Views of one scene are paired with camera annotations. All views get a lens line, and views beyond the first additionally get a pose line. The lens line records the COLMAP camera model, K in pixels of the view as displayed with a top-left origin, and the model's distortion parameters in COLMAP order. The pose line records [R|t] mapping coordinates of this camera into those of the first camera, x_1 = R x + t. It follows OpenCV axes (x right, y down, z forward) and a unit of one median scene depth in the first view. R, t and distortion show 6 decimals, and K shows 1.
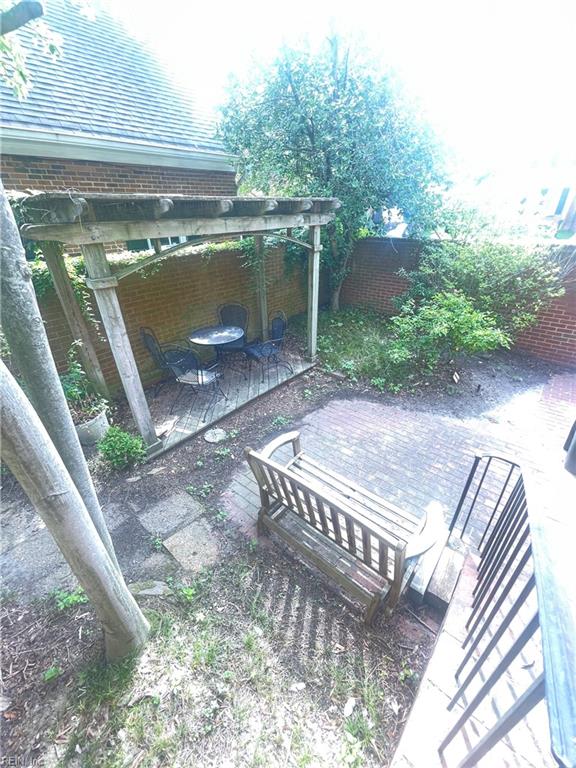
lens RADIAL K [[311.4, 0, 286.5], [0, 311.4, 385.0], [0, 0, 1]] dist [-0.007486, -0.000154]
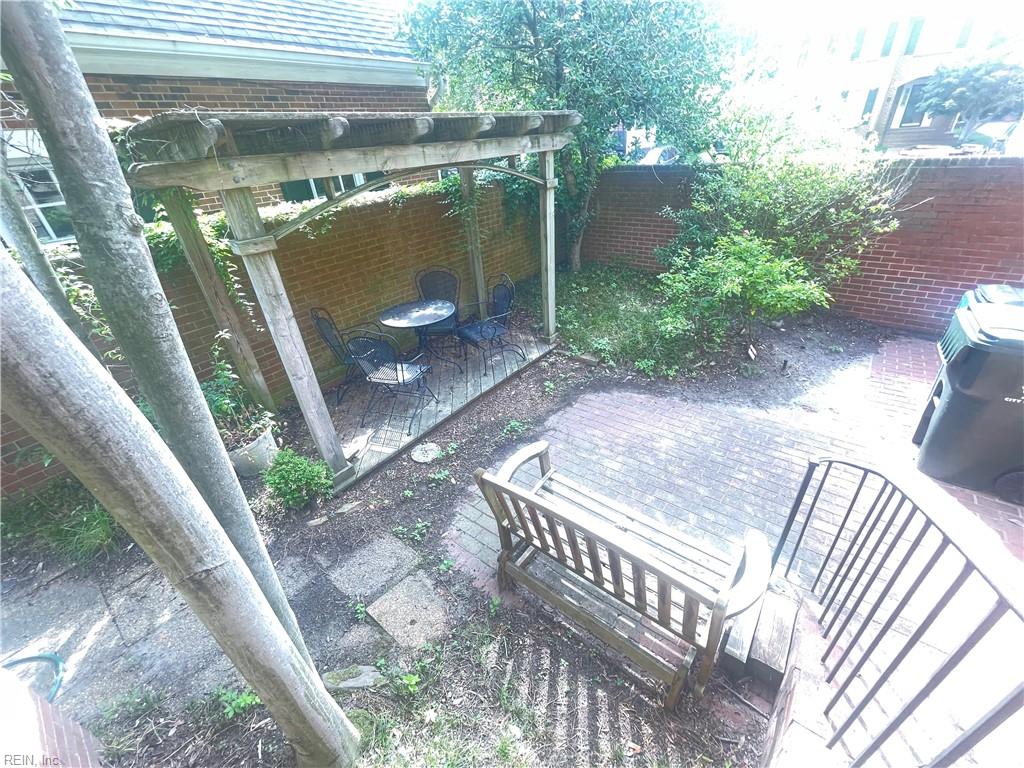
lens RADIAL K [[415.1, 0, 511.8], [0, 415.1, 386.0], [0, 0, 1]] dist [-0.007486, -0.000154]
pose [[0.998167, -0.060192, 0.006363, -0.033844], [0.060041, 0.997958, 0.021775, -0.000974], [-0.007661, -0.021353, 0.999743, 0.050827]]
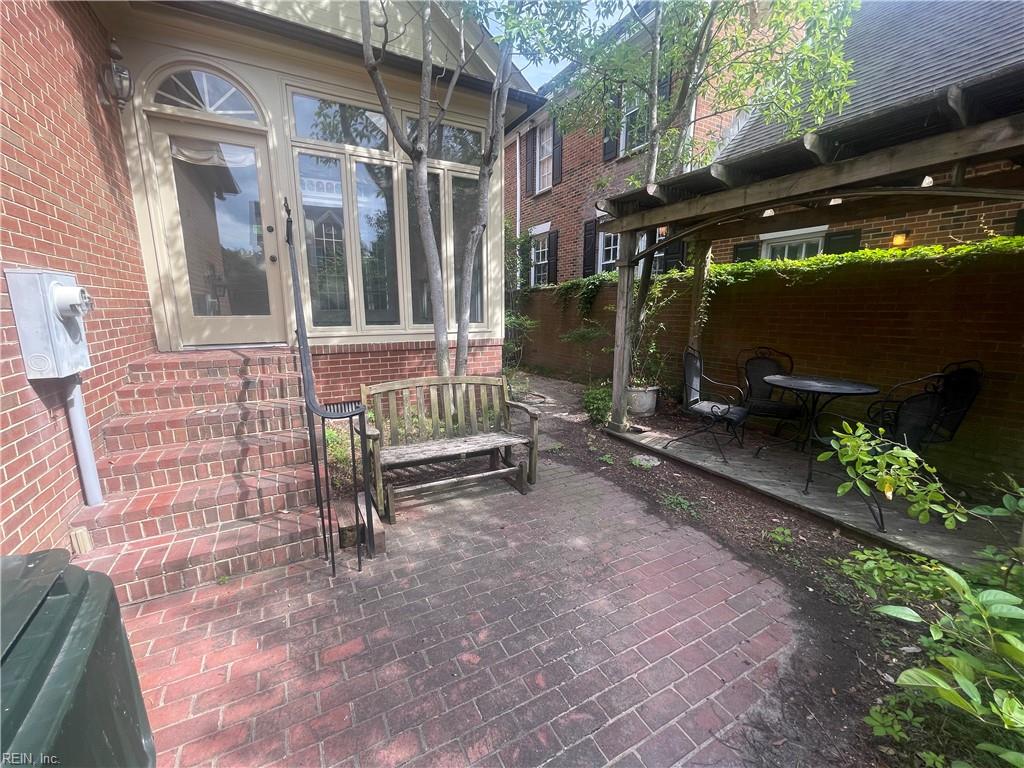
lens RADIAL K [[415.1, 0, 511.3], [0, 415.1, 383.6], [0, 0, 1]] dist [-0.007486, -0.000154]
pose [[-0.355919, 0.198622, -0.913165, 0.953776], [-0.449084, 0.820577, 0.353520, -0.252747], [0.819540, 0.535912, -0.202862, 0.983079]]
